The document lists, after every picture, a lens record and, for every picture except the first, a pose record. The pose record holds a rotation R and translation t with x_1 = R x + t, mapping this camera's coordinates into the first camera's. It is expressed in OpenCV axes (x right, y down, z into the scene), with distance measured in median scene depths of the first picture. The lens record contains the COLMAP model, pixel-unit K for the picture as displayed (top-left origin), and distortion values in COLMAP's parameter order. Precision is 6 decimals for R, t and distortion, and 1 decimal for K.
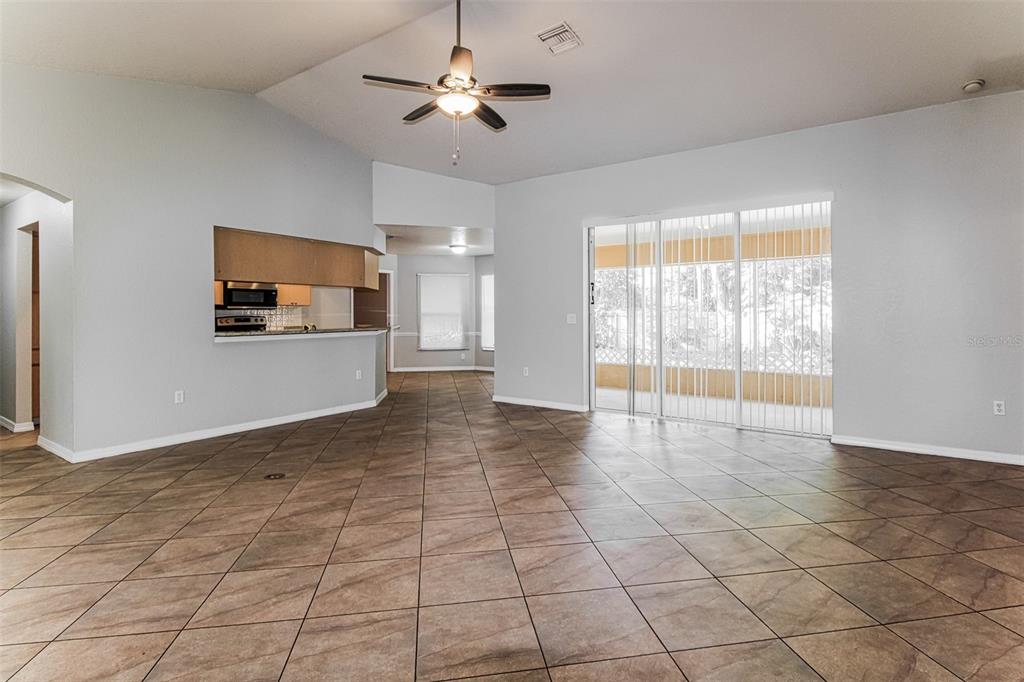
lens RADIAL K [[502.3, 0, 522.7], [0, 502.3, 309.0], [0, 0, 1]] dist [0.006904, -0.005864]
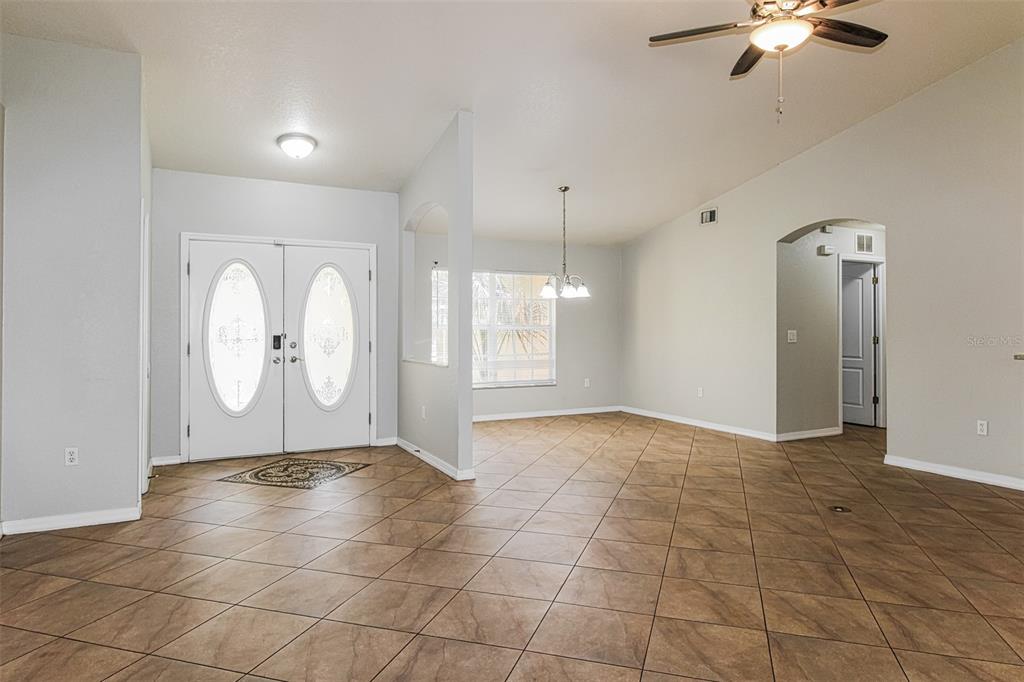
lens RADIAL K [[642.7, 0, 513.6], [0, 642.7, 329.5], [0, 0, 1]] dist [-0.001424, 0.000561]
pose [[-0.463054, 0.005729, -0.886311, 1.183540], [0.002173, 0.999983, 0.005329, 0.009398], [0.886327, 0.000542, -0.463059, 1.532846]]
